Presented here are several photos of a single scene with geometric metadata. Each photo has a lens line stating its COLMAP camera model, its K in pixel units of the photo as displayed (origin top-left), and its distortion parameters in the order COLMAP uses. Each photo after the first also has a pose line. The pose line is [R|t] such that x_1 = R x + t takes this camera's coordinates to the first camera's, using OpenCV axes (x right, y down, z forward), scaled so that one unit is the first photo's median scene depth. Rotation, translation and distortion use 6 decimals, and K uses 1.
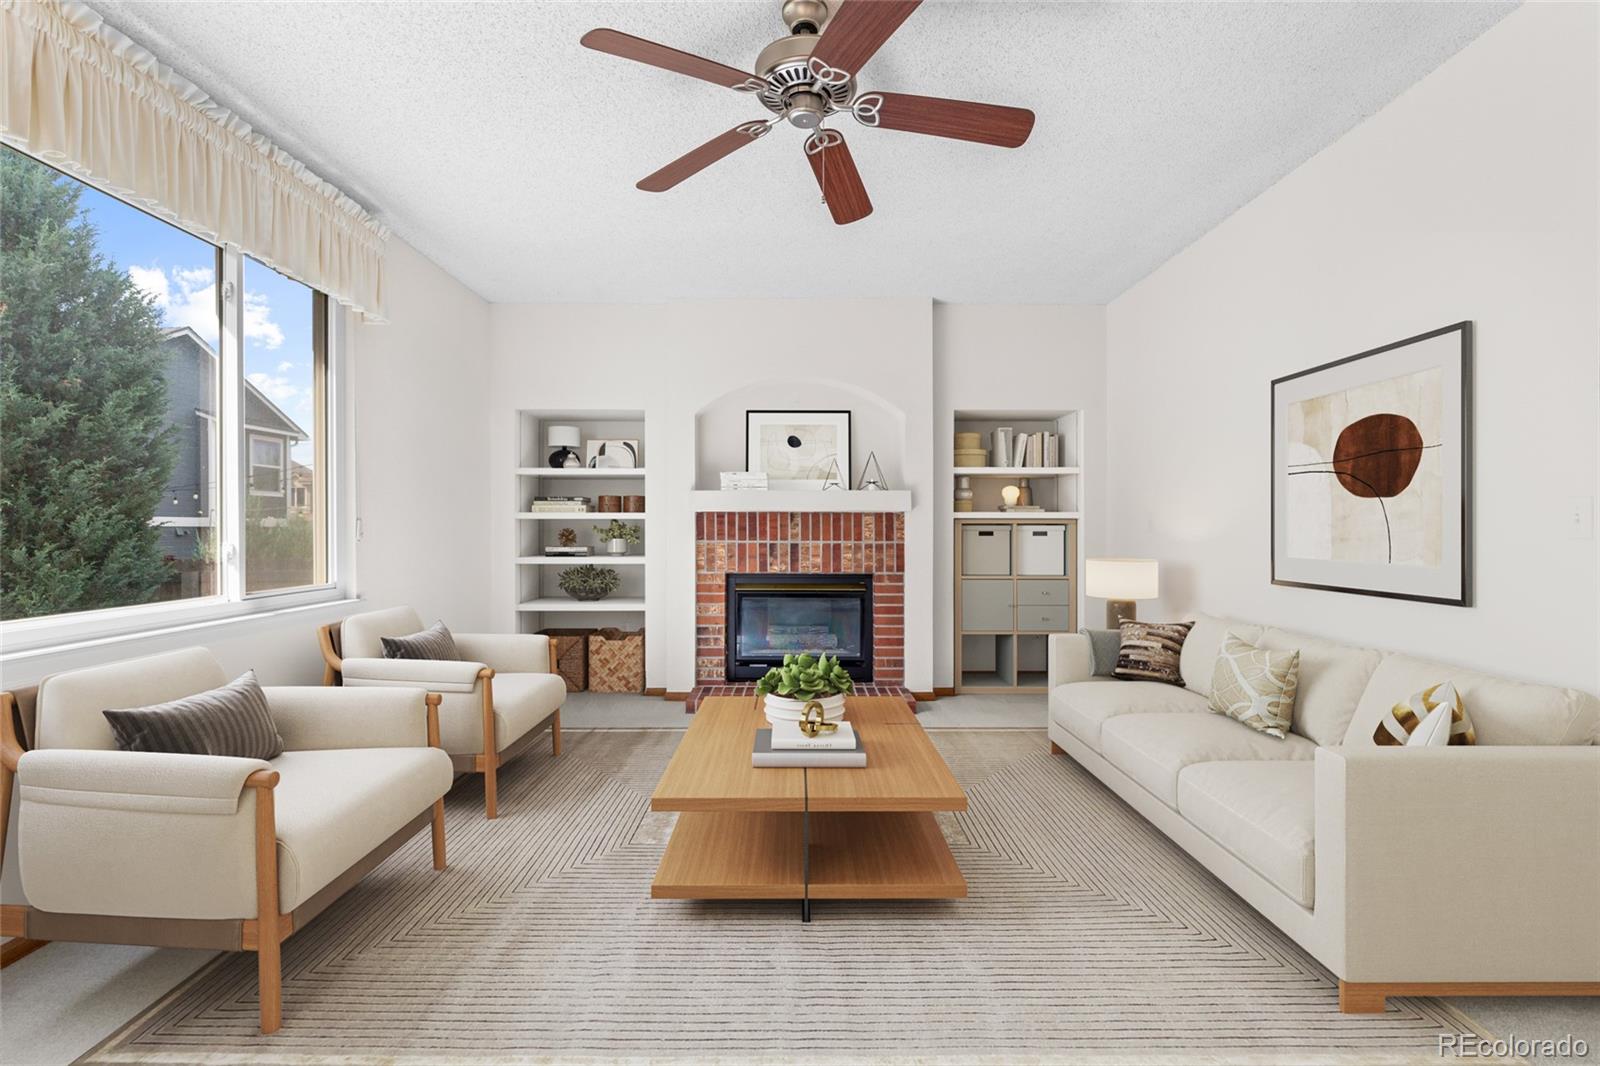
lens RADIAL K [[767.2, 0, 797.4], [0, 767.2, 533.7], [0, 0, 1]] dist [-0.005613, 0.000497]
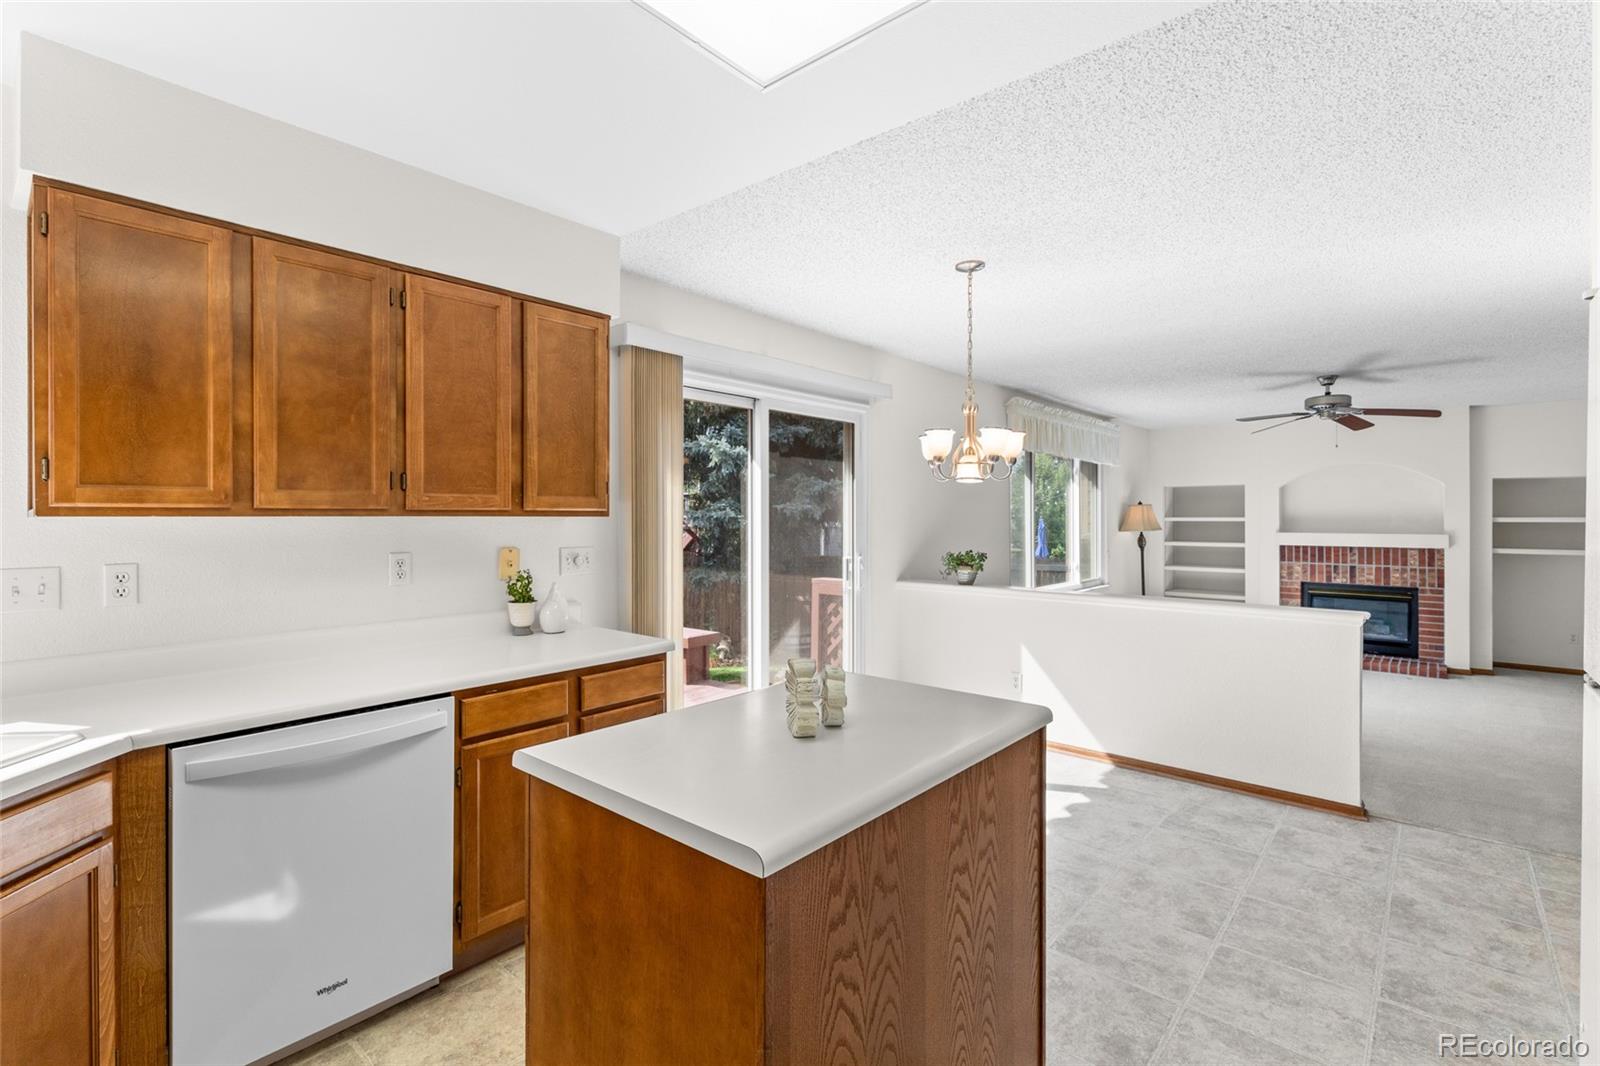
lens RADIAL K [[722.5, 0, 796.6], [0, 722.5, 519.8], [0, 0, 1]] dist [0.003936, -0.000010]
pose [[0.754646, 0.003803, -0.656121, 0.112466], [-0.004275, 0.999990, 0.000879, -0.080557], [0.656119, 0.002142, 0.754655, -0.919334]]
